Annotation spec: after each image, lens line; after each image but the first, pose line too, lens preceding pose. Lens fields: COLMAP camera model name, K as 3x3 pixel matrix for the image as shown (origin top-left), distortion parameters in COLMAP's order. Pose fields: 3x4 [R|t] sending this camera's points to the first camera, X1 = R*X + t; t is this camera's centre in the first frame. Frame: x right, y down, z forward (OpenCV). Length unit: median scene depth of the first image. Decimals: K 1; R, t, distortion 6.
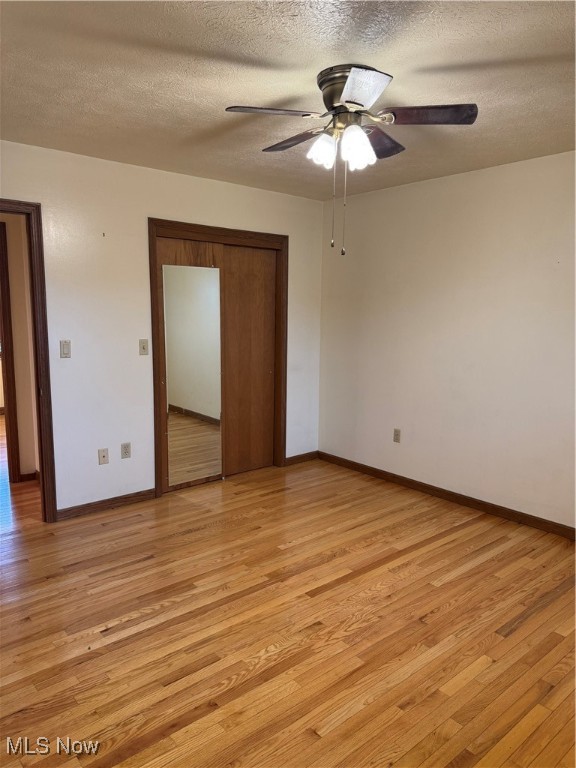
lens RADIAL K [[543.4, 0, 288.0], [0, 543.4, 384.0], [0, 0, 1]] dist [0.046461, -0.054353]
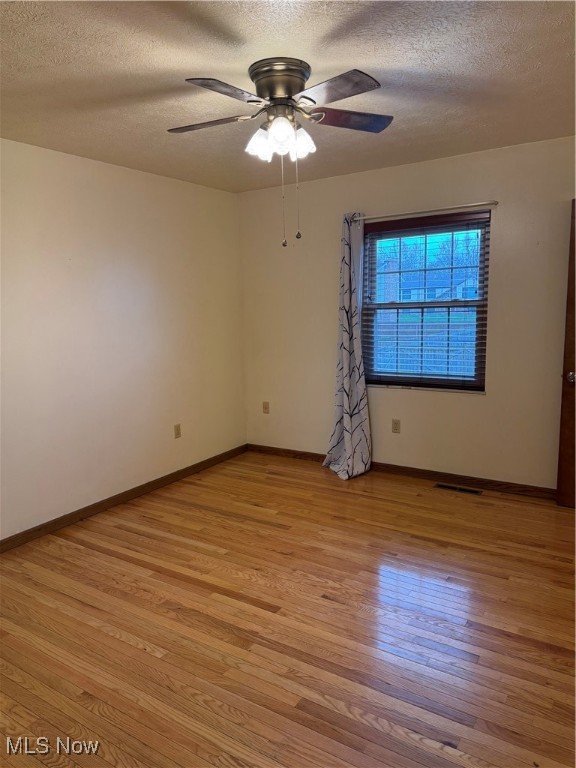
lens RADIAL K [[543.4, 0, 288.0], [0, 543.4, 384.0], [0, 0, 1]] dist [0.046461, -0.054353]
pose [[-0.278284, -0.156429, 0.947675, -0.754620], [0.166566, 0.963840, 0.208009, -0.163792], [-0.945946, 0.215736, -0.242165, 1.088225]]
